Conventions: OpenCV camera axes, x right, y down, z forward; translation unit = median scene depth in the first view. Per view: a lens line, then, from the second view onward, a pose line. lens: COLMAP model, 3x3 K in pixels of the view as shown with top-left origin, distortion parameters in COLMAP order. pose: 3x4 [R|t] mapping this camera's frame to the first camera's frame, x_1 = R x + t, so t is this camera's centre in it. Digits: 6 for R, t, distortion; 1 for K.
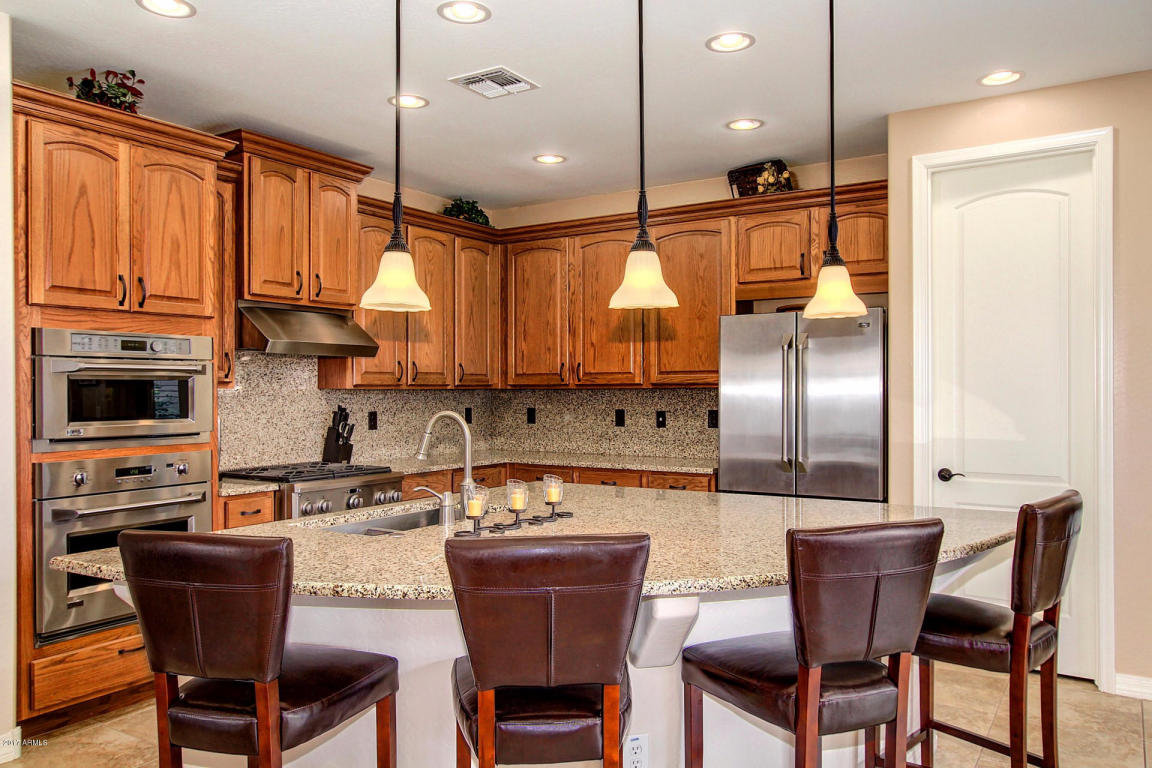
lens RADIAL K [[847.8, 0, 573.2], [0, 847.8, 382.3], [0, 0, 1]] dist [0.005816, 0.001352]
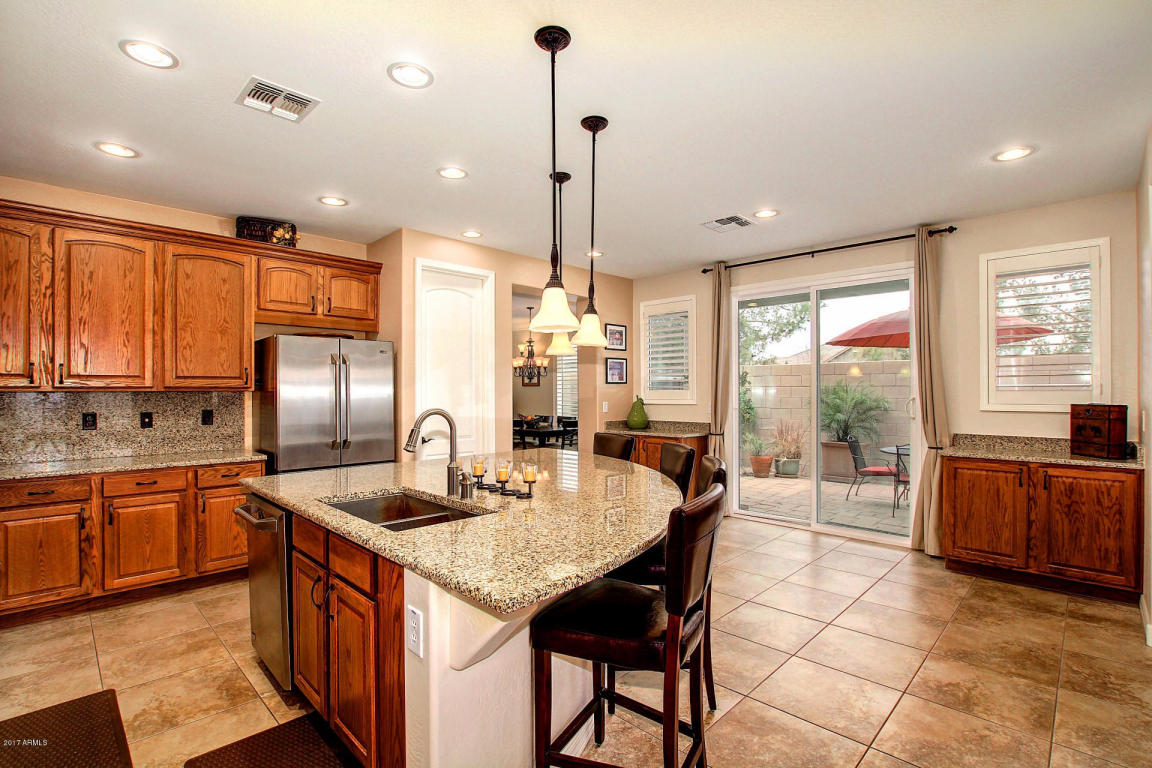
lens RADIAL K [[536.6, 0, 576.8], [0, 536.6, 389.7], [0, 0, 1]] dist [-0.024575, 0.000578]
pose [[0.213642, 0.007511, 0.976883, -0.538201], [-0.004127, 0.999968, -0.006786, 0.008971], [-0.976903, -0.002582, 0.213666, 0.405431]]
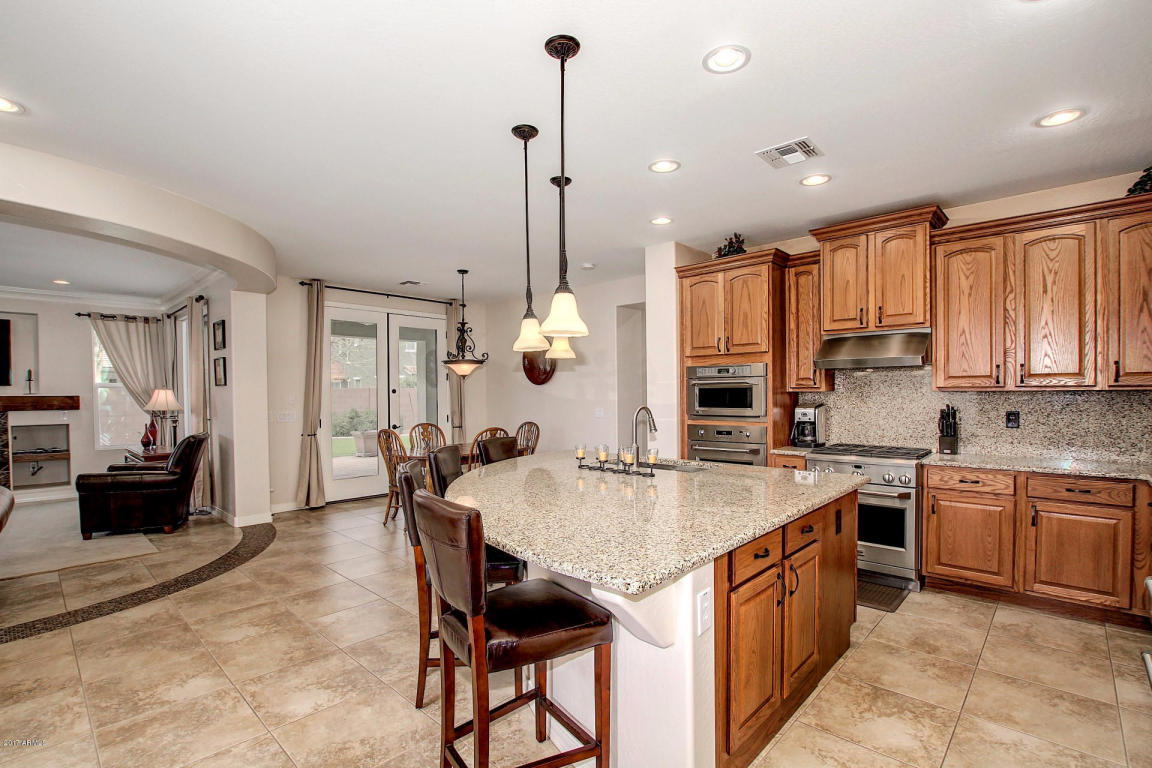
lens RADIAL K [[536.6, 0, 575.0], [0, 536.6, 407.0], [0, 0, 1]] dist [-0.024575, 0.000578]
pose [[-0.182303, 0.025367, -0.982915, 0.623525], [0.015490, 0.999617, 0.022925, 0.005937], [0.983120, -0.011046, -0.182626, 0.677522]]
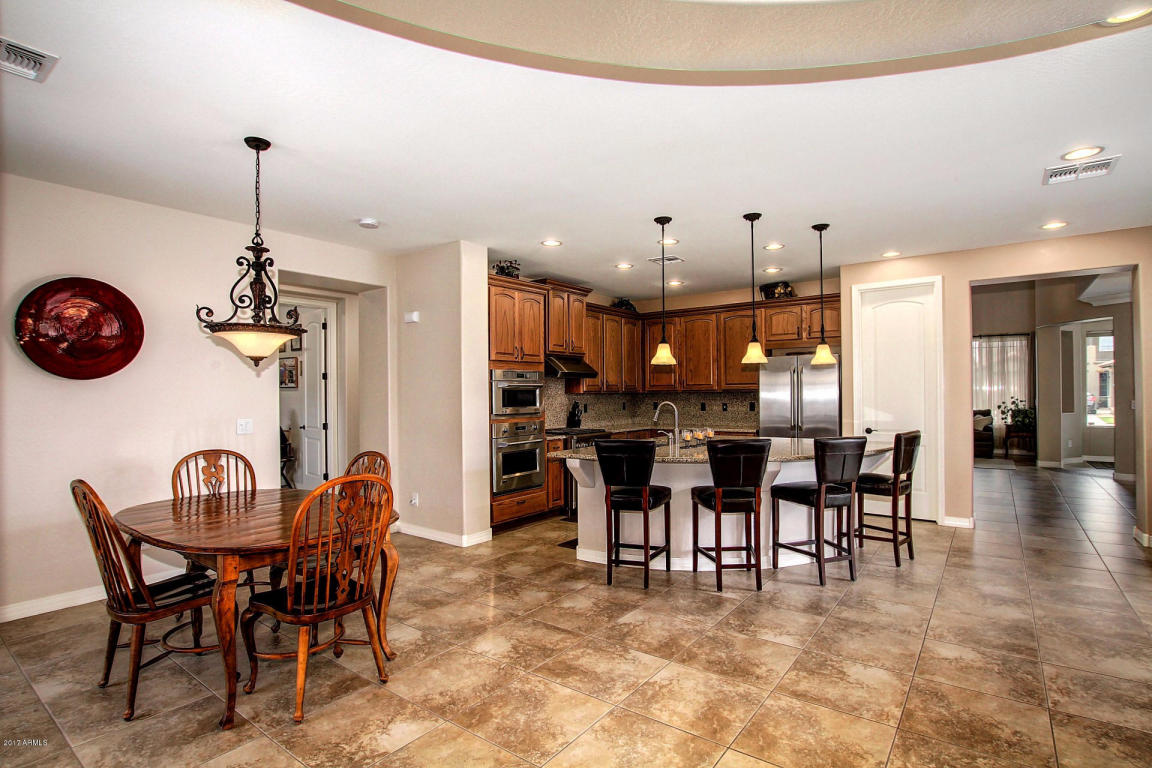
lens RADIAL K [[563.1, 0, 581.6], [0, 563.1, 387.9], [0, 0, 1]] dist [-0.020736, 0.001580]
pose [[0.997960, -0.006974, -0.063453, -0.187390], [0.006998, 0.999976, 0.000158, -0.006223], [0.063450, -0.000601, 0.997985, -0.440724]]
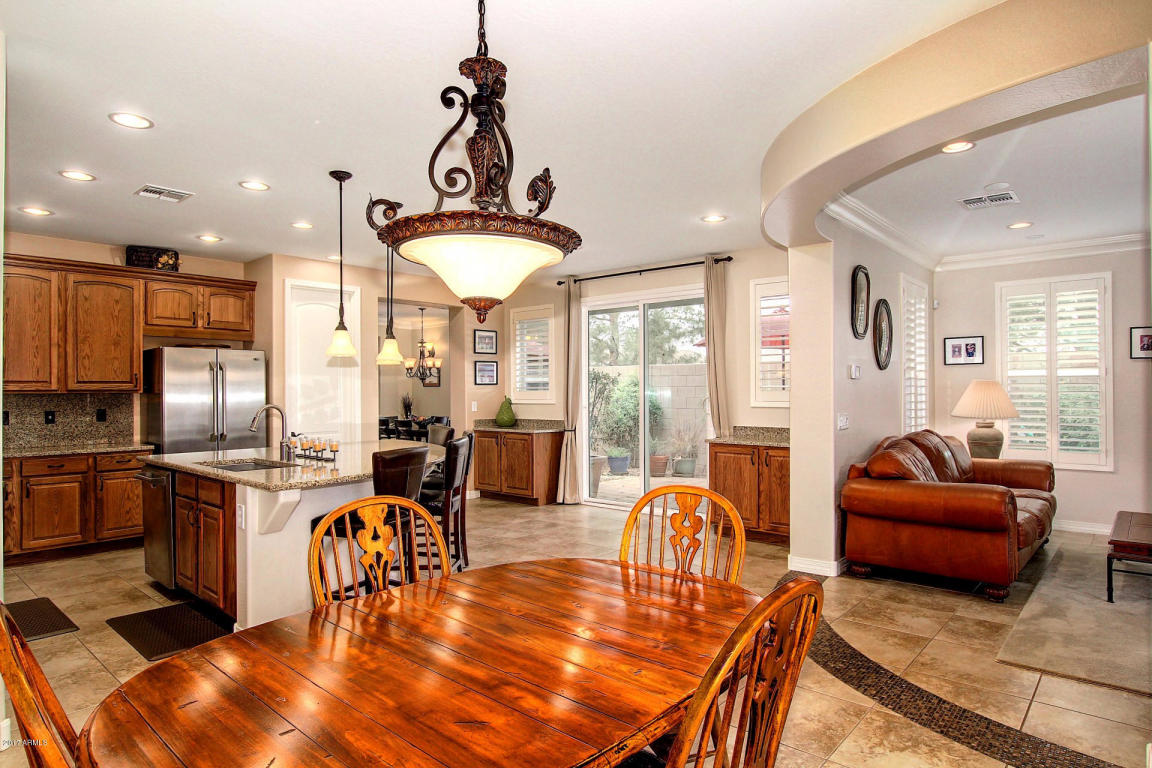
lens RADIAL K [[654.2, 0, 570.1], [0, 654.2, 387.1], [0, 0, 1]] dist [-0.003802, -0.002718]
pose [[0.161898, 0.009867, 0.986758, -0.933866], [-0.000606, 0.999951, -0.009900, 0.008049], [-0.986807, 0.001004, 0.161896, 0.068298]]
